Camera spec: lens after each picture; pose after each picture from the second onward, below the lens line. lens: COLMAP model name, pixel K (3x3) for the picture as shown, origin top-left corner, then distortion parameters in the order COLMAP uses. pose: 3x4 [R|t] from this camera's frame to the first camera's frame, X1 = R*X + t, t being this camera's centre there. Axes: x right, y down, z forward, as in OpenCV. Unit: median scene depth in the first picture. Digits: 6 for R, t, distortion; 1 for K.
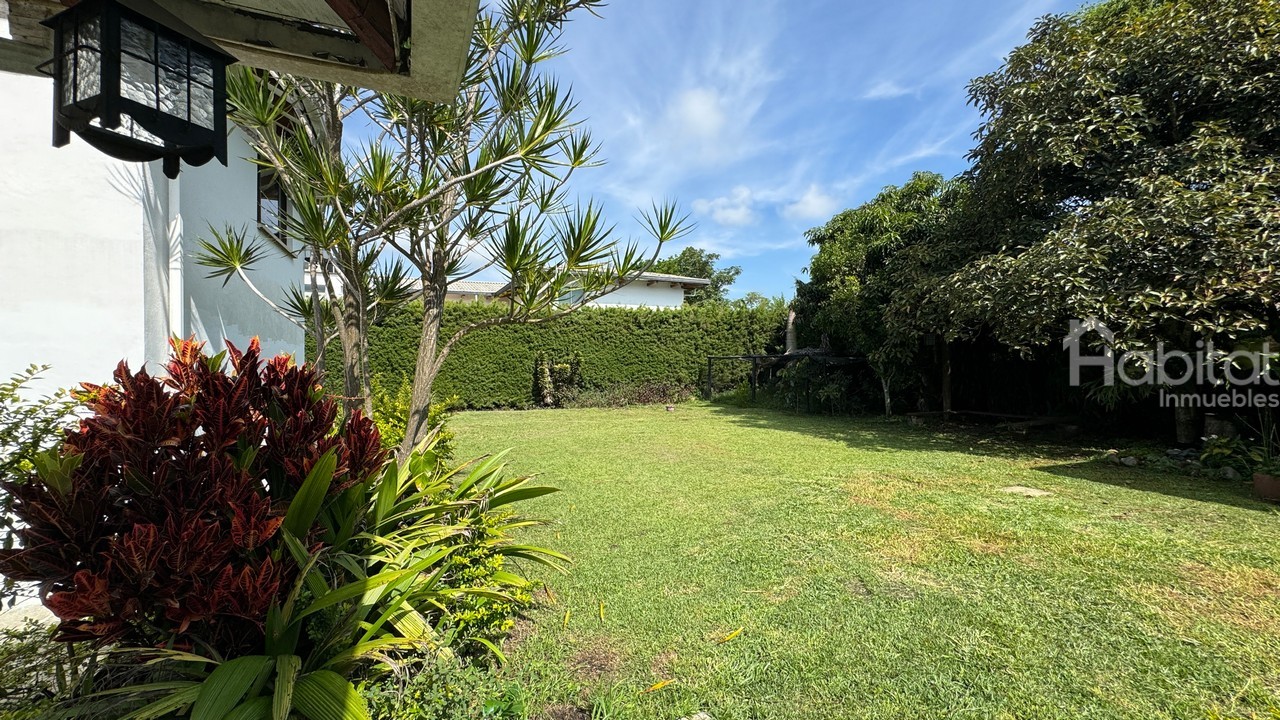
lens RADIAL K [[509.9, 0, 640.0], [0, 509.9, 360.0], [0, 0, 1]] dist [-0.001701, 0.000034]
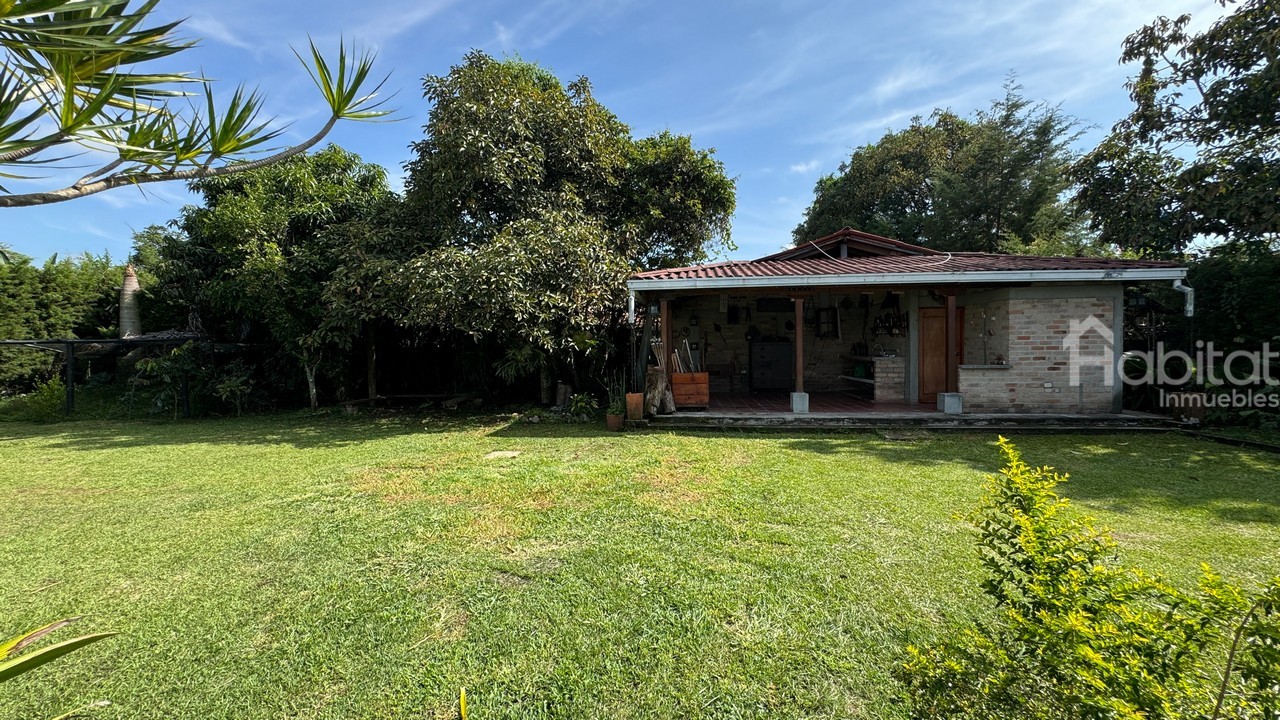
lens RADIAL K [[509.9, 0, 640.0], [0, 509.9, 360.0], [0, 0, 1]] dist [-0.001701, 0.000034]
pose [[0.412724, -0.022177, 0.910586, -0.099253], [0.004647, 0.999742, 0.022242, 0.009072], [-0.910844, -0.004948, 0.412721, 0.129341]]
